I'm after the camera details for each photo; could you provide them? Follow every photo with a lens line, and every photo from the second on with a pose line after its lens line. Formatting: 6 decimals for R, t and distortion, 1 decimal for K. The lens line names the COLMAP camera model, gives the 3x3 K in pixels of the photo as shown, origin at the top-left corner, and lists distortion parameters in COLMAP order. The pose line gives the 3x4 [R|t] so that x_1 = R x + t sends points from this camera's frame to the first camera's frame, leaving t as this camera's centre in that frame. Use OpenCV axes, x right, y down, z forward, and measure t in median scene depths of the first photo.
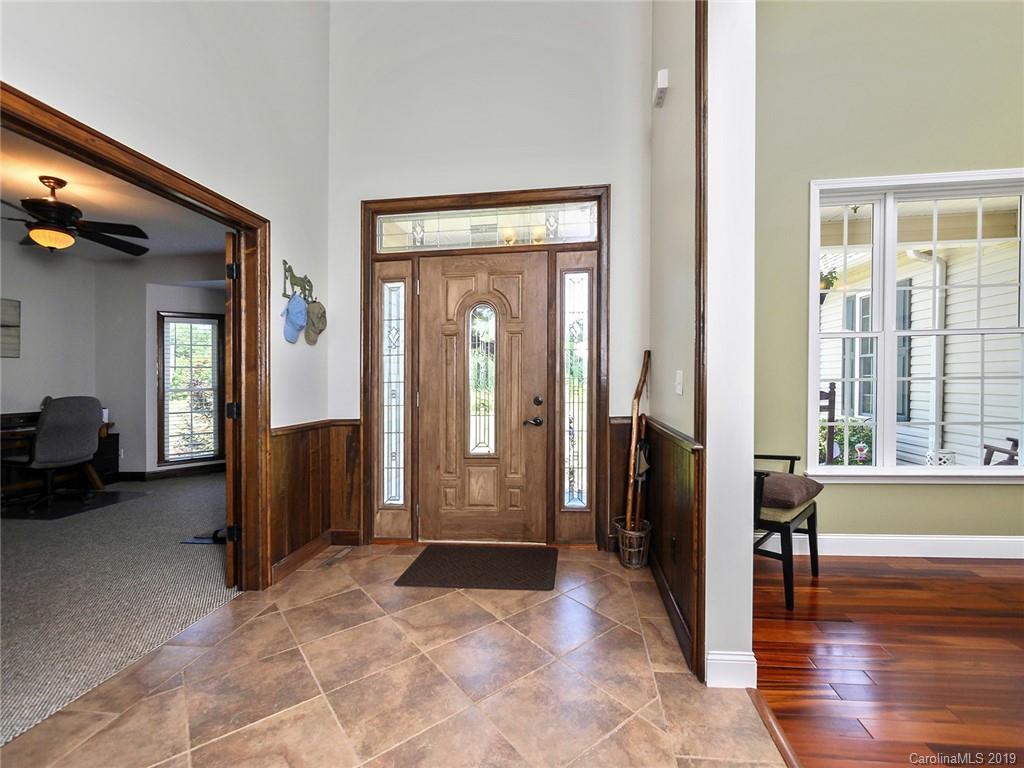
lens RADIAL K [[452.6, 0, 512.0], [0, 452.6, 384.0], [0, 0, 1]] dist [-0.003716, -0.000596]
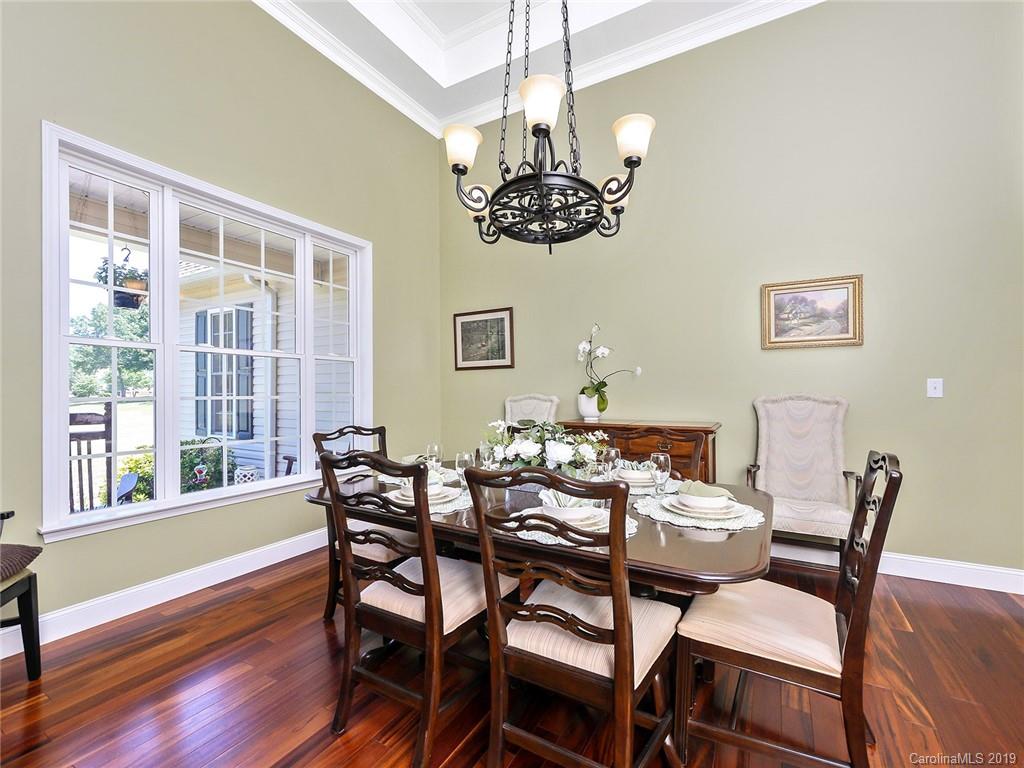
lens RADIAL K [[452.6, 0, 512.0], [0, 452.6, 384.0], [0, 0, 1]] dist [-0.003716, -0.000596]
pose [[0.392984, 0.034821, 0.918886, 0.167614], [0.000556, 0.999274, -0.038104, -0.002505], [-0.919545, 0.015485, 0.392679, 0.022517]]
